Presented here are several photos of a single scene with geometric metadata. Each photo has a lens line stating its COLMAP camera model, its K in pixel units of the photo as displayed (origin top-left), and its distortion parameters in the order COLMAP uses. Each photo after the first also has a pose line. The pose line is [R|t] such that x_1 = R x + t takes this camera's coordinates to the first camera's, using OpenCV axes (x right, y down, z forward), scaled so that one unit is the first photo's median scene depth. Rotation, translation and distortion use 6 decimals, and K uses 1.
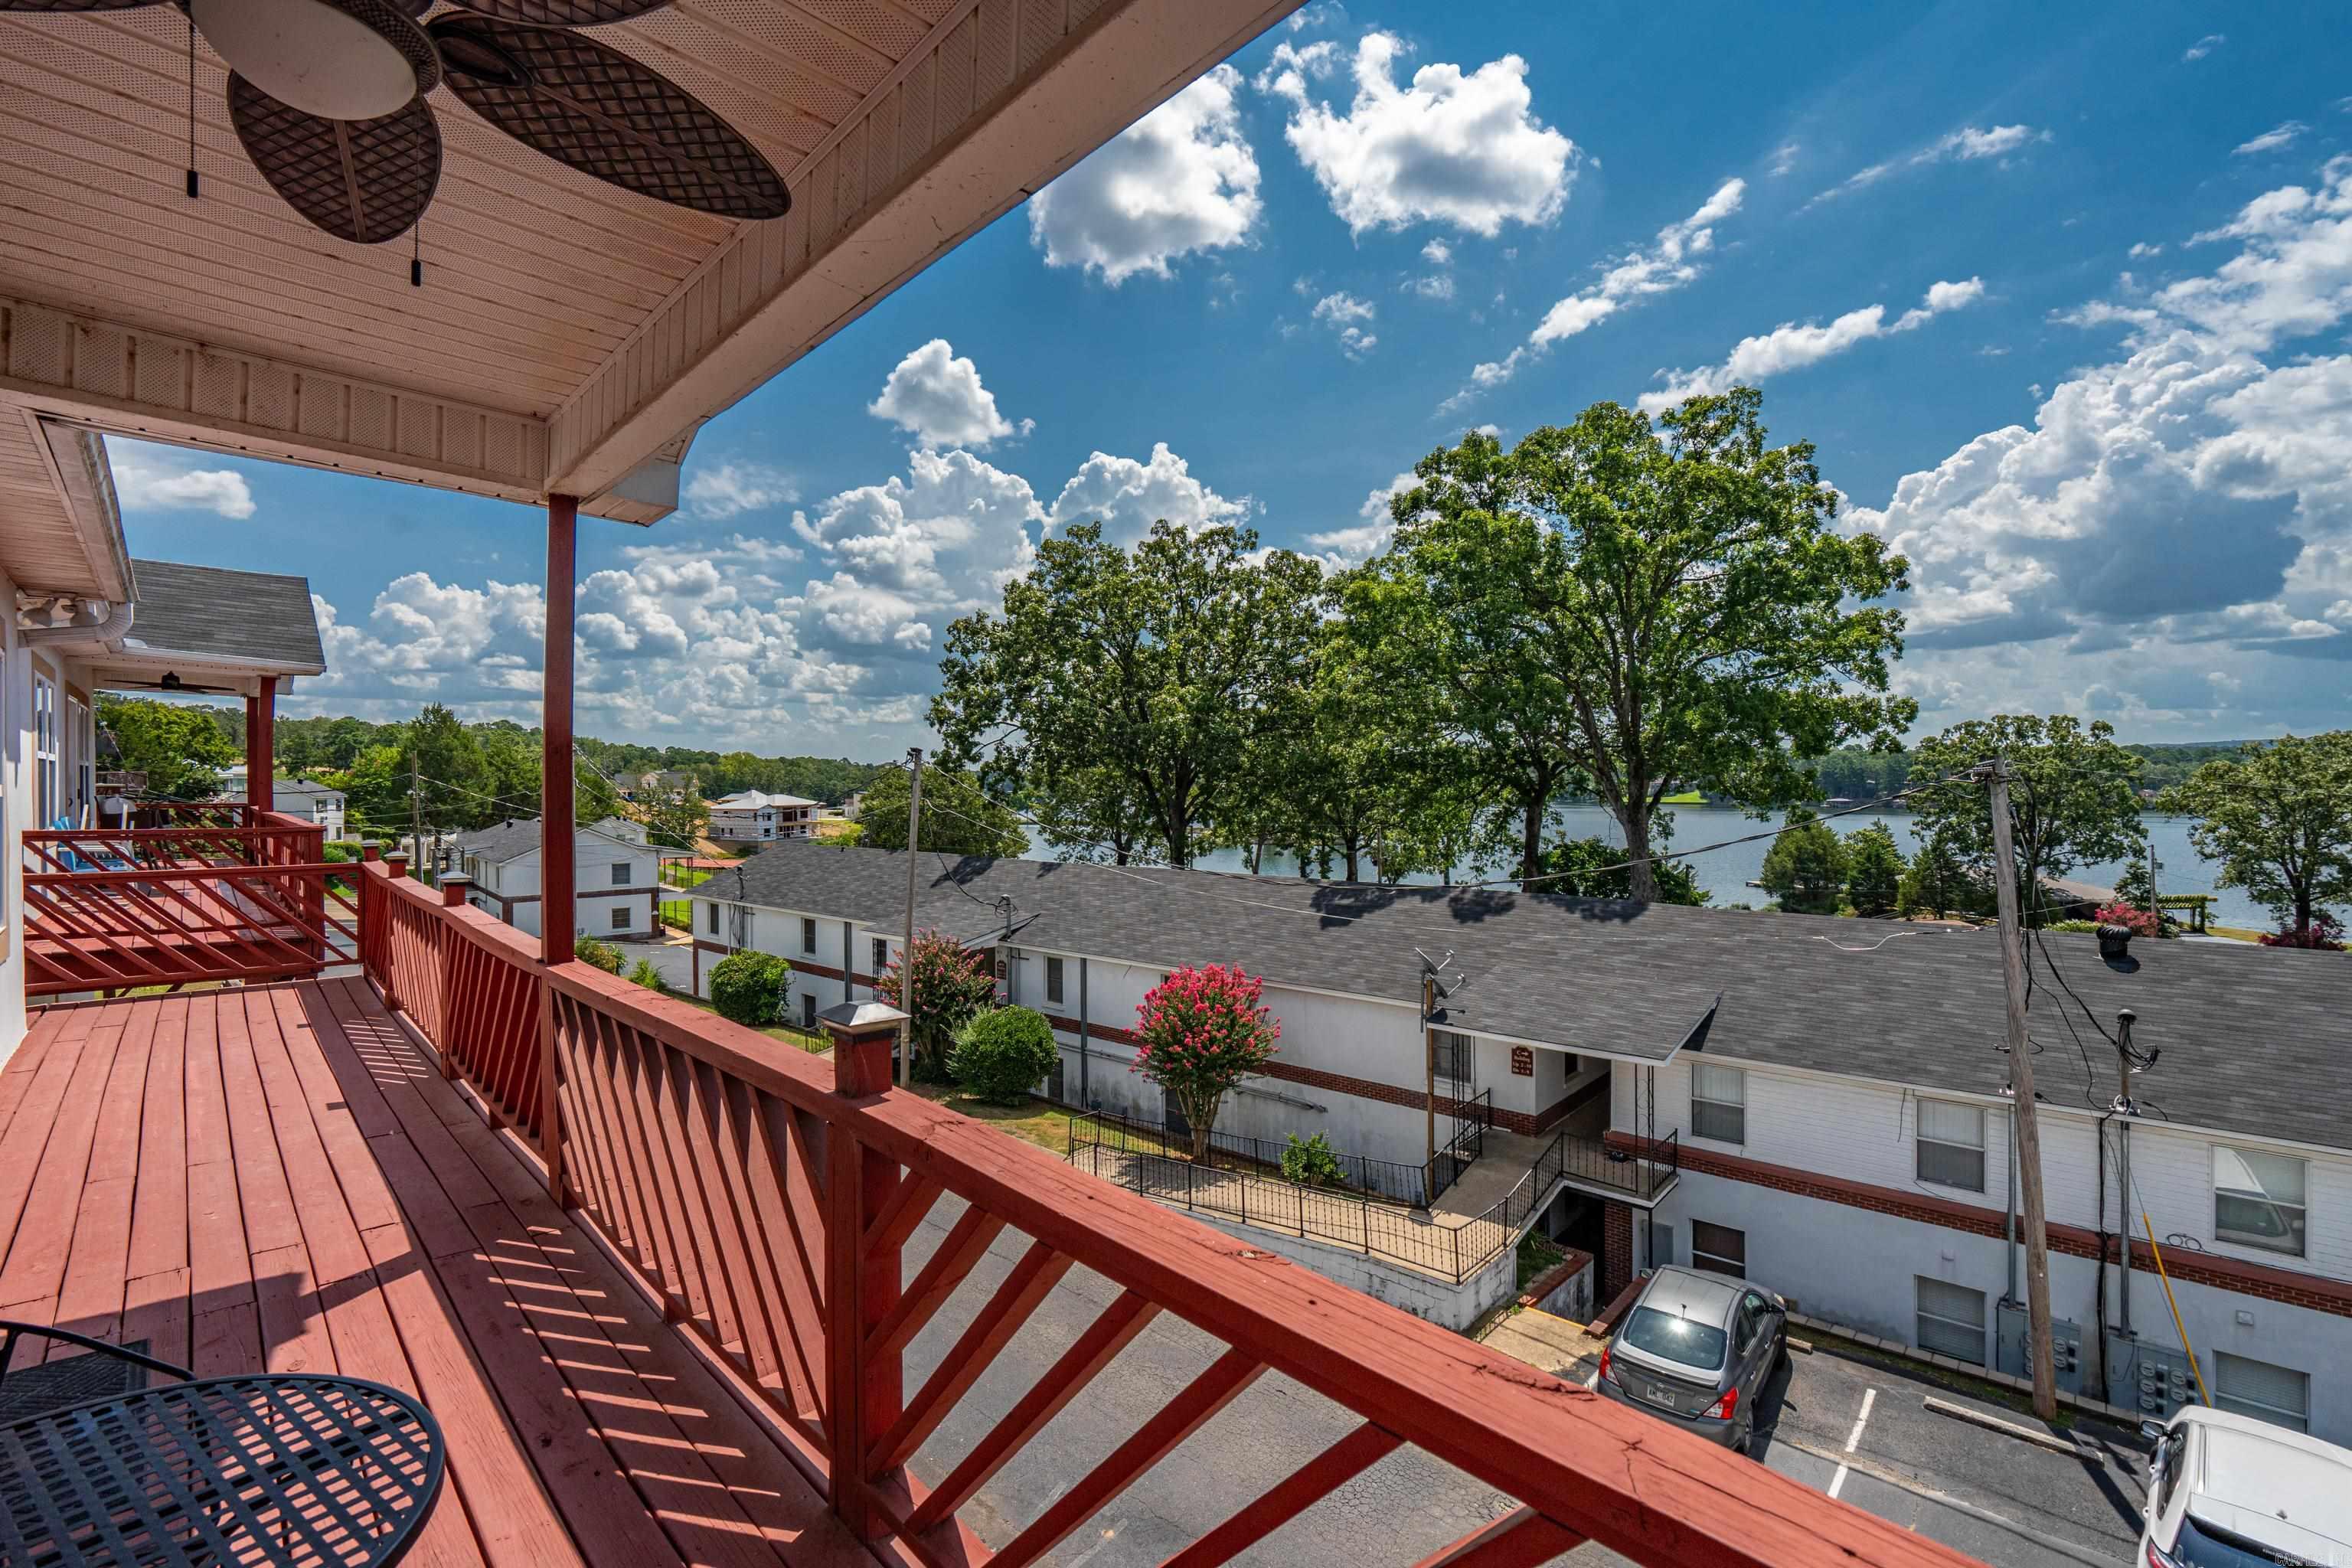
lens RADIAL K [[1060.9, 0, 1166.7], [0, 1060.9, 786.9], [0, 0, 1]] dist [-0.001786, -0.000030]
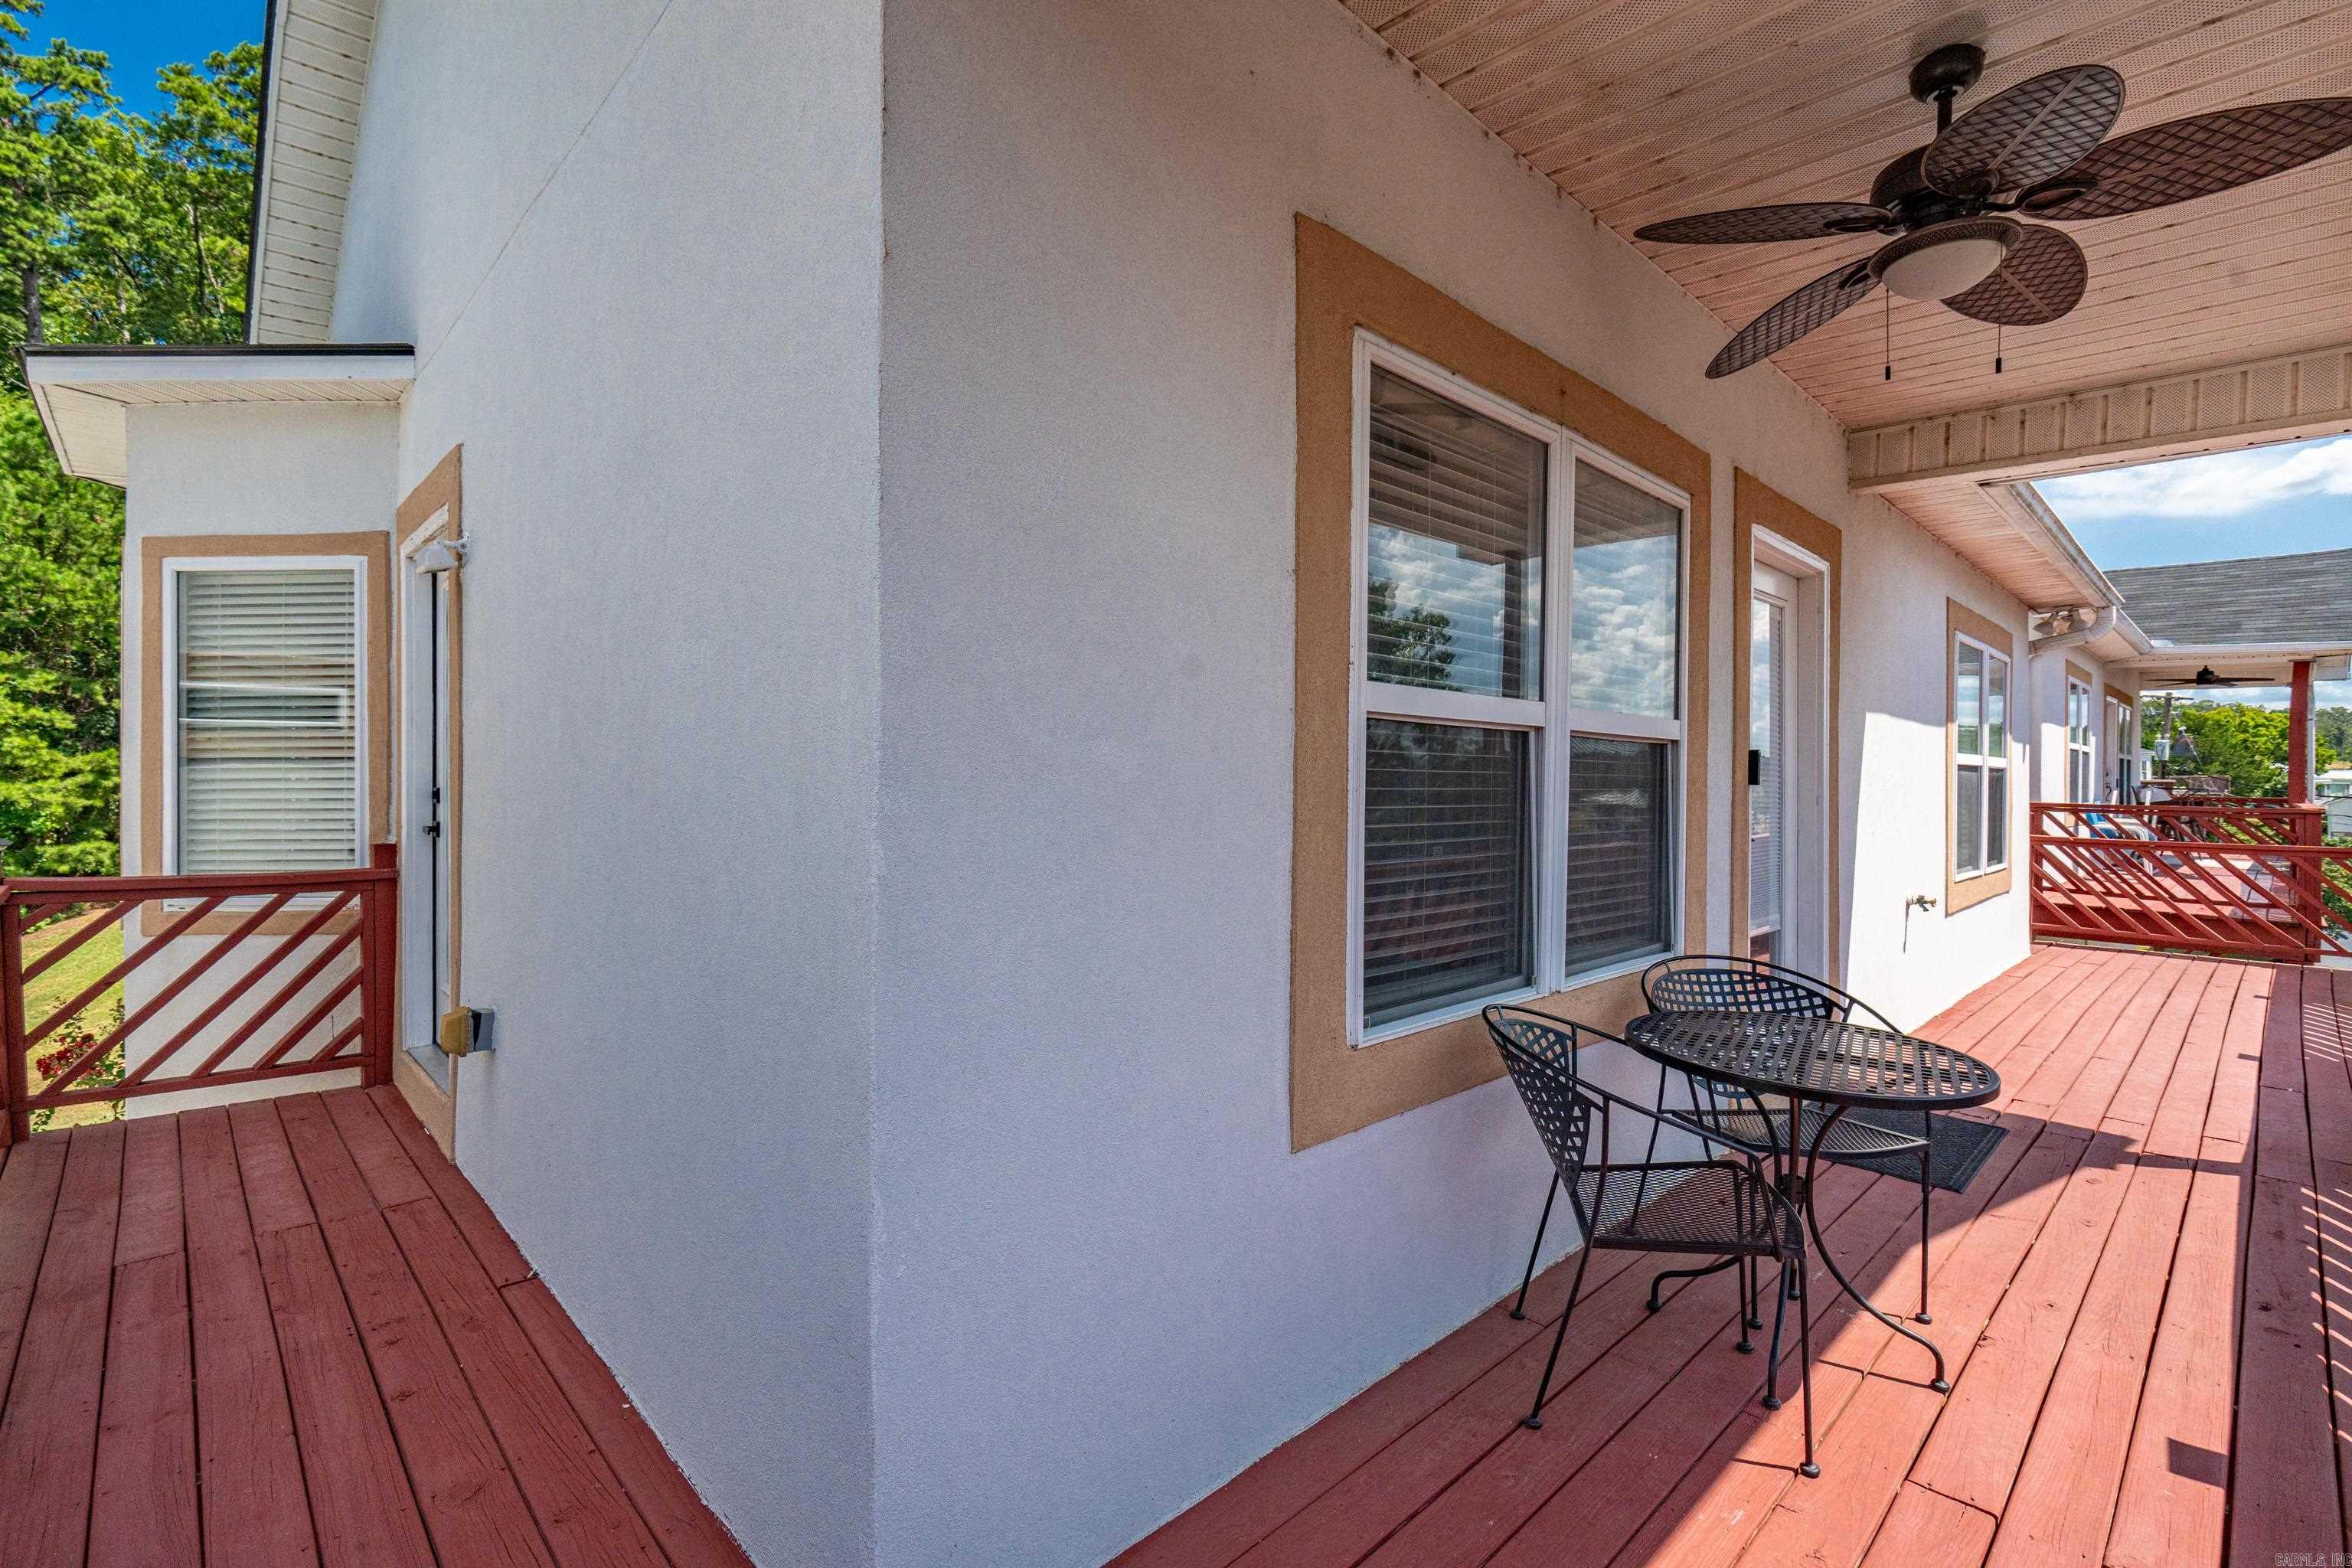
lens RADIAL K [[1060.9, 0, 1166.7], [0, 1060.9, 786.9], [0, 0, 1]] dist [-0.001786, -0.000030]
pose [[0.013087, 0.006216, -0.999895, 0.166846], [-0.012522, 0.999903, 0.006052, 0.030245], [0.999836, 0.012441, 0.013164, -0.052793]]
